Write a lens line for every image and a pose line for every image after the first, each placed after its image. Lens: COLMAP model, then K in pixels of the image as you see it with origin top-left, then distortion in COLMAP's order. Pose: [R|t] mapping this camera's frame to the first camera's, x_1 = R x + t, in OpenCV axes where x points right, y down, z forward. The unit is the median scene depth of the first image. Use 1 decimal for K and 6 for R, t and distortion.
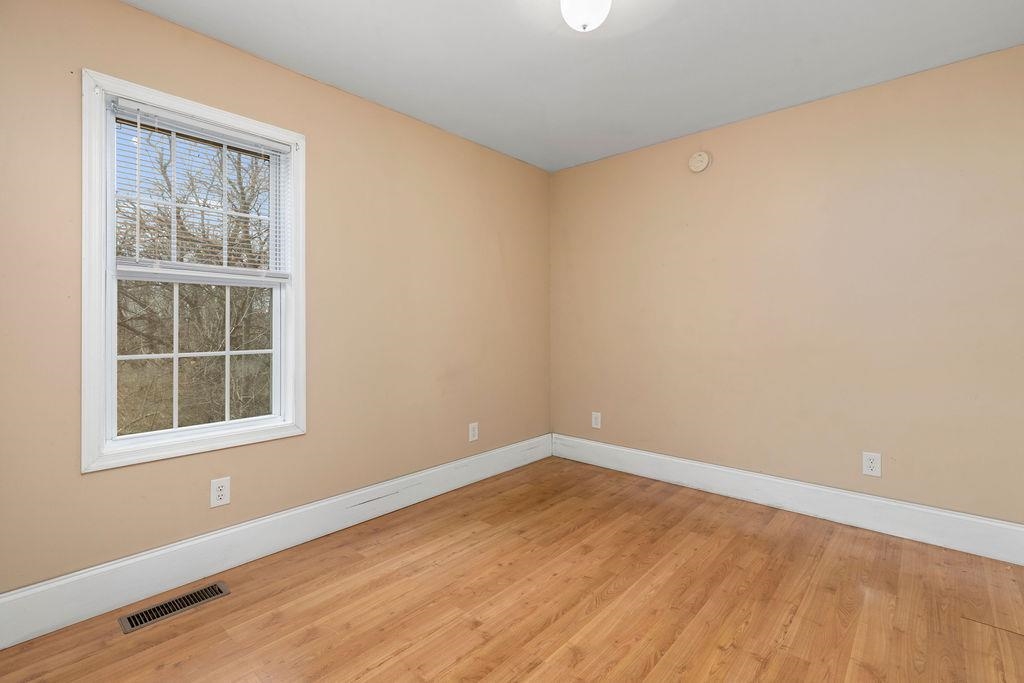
lens RADIAL K [[463.2, 0, 517.1], [0, 463.2, 325.3], [0, 0, 1]] dist [0.000096, -0.000344]
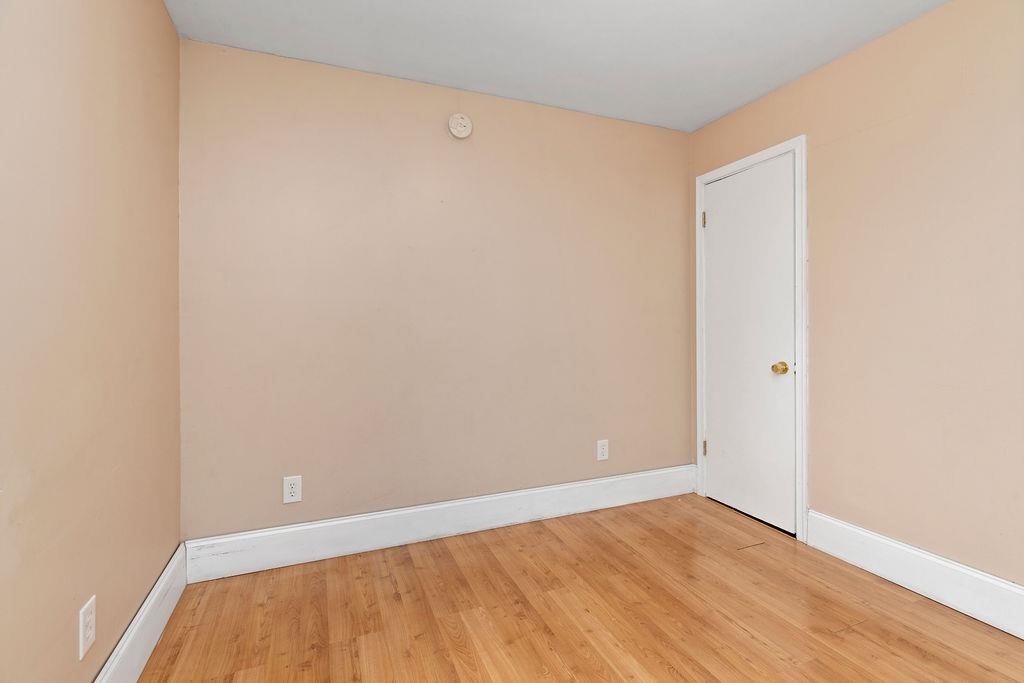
lens RADIAL K [[463.2, 0, 517.1], [0, 463.2, 325.3], [0, 0, 1]] dist [0.000096, -0.000344]
pose [[0.441630, -0.003950, 0.897189, -0.329807], [0.005949, 0.999981, 0.001474, -0.011419], [-0.897178, 0.004687, 0.441645, 0.638431]]
